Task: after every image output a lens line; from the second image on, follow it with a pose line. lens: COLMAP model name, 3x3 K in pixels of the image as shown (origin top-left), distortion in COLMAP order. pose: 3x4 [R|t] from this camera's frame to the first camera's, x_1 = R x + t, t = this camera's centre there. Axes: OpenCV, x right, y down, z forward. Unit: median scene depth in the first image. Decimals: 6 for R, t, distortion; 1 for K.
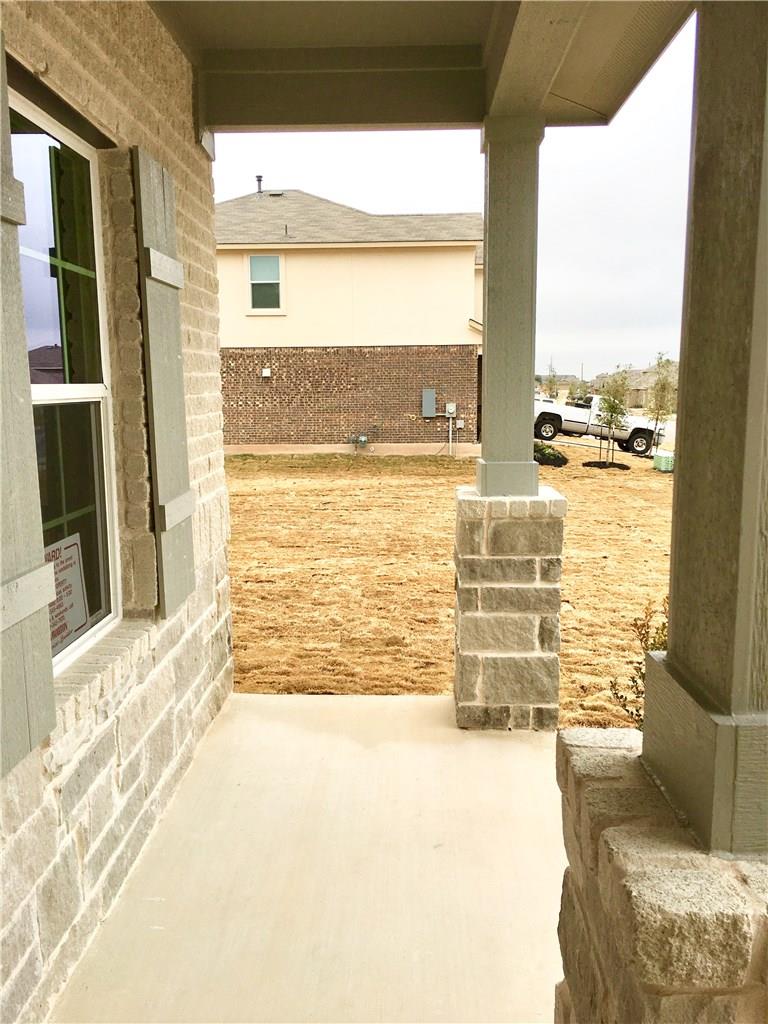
lens RADIAL K [[861.0, 0, 384.0], [0, 861.0, 512.0], [0, 0, 1]] dist [0.014005, 0.002723]
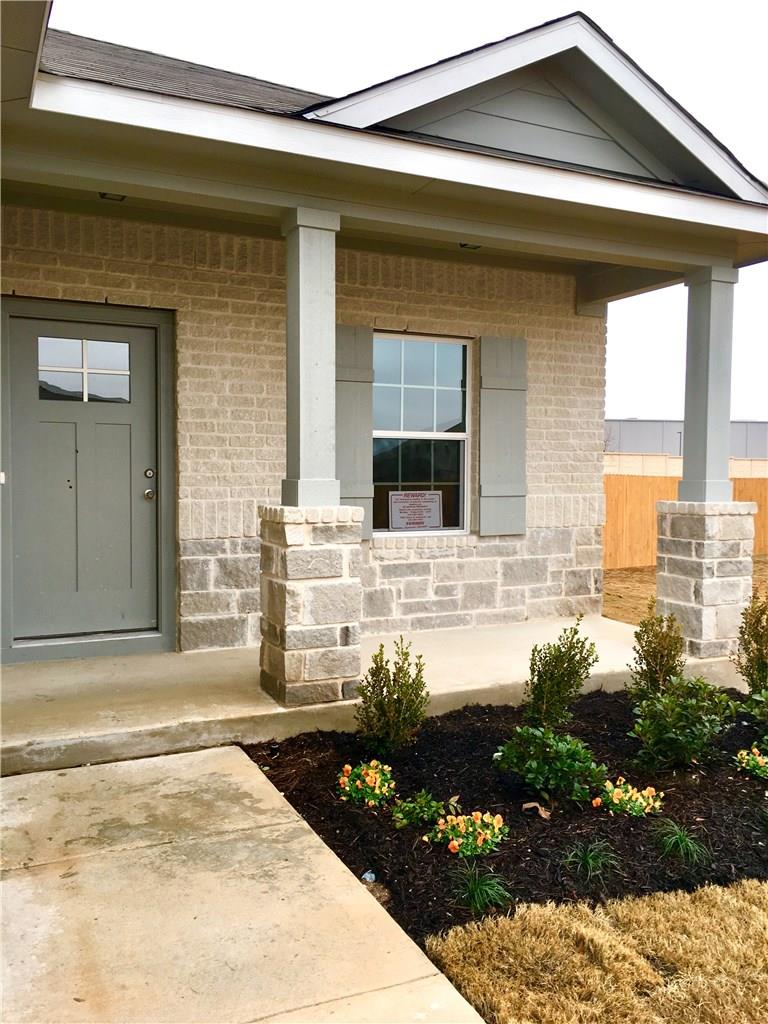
lens RADIAL K [[861.0, 0, 384.0], [0, 861.0, 512.0], [0, 0, 1]] dist [0.014005, 0.002723]
pose [[0.468101, 0.055976, -0.881900, 1.286287], [-0.147186, 0.988990, -0.015351, 0.107200], [0.871331, 0.136989, 0.471186, -0.232167]]
